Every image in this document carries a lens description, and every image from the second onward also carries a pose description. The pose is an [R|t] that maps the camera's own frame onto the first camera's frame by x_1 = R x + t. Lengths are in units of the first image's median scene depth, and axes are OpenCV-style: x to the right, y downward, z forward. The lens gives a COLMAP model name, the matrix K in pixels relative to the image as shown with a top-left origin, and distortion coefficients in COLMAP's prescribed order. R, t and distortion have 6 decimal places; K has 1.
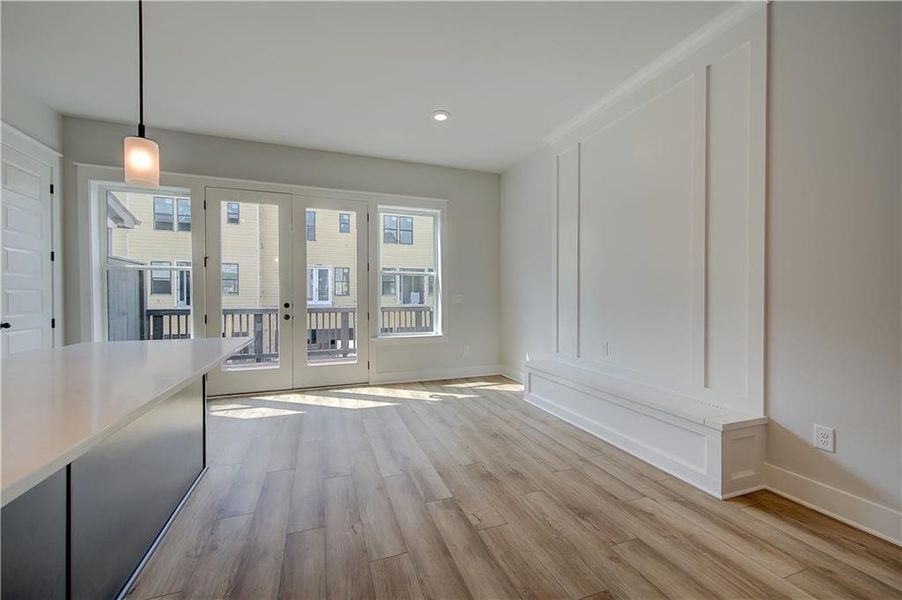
lens RADIAL K [[363.8, 0, 453.9], [0, 363.8, 299.2], [0, 0, 1]] dist [0.004964, -0.000666]
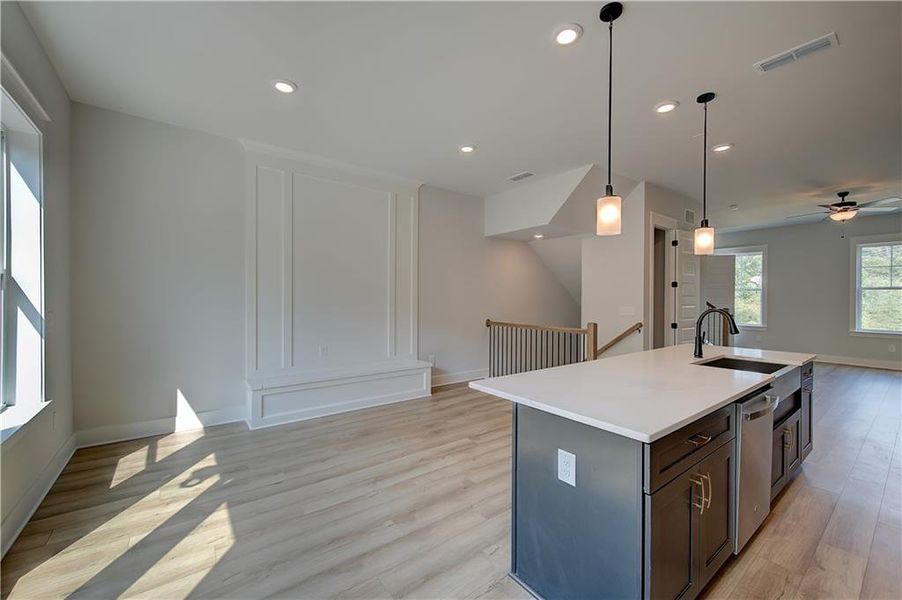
lens RADIAL K [[363.8, 0, 453.3], [0, 363.8, 300.4], [0, 0, 1]] dist [0.004964, -0.000666]
pose [[-0.298515, -0.006200, 0.954385, -0.874724], [-0.003309, 0.999980, 0.005461, -0.048581], [-0.954399, -0.001528, -0.298530, 0.876641]]
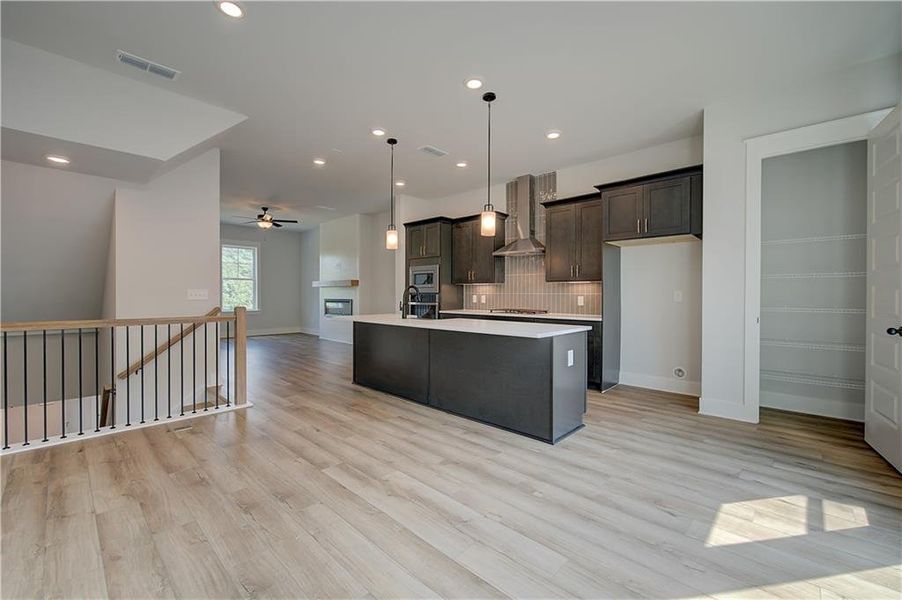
lens RADIAL K [[363.8, 0, 453.4], [0, 363.8, 298.1], [0, 0, 1]] dist [0.004964, -0.000666]
pose [[-0.890434, 0.003876, -0.455096, 0.083237], [-0.002880, 0.999896, 0.014152, -0.009238], [0.455104, 0.013912, -0.890330, 1.247923]]
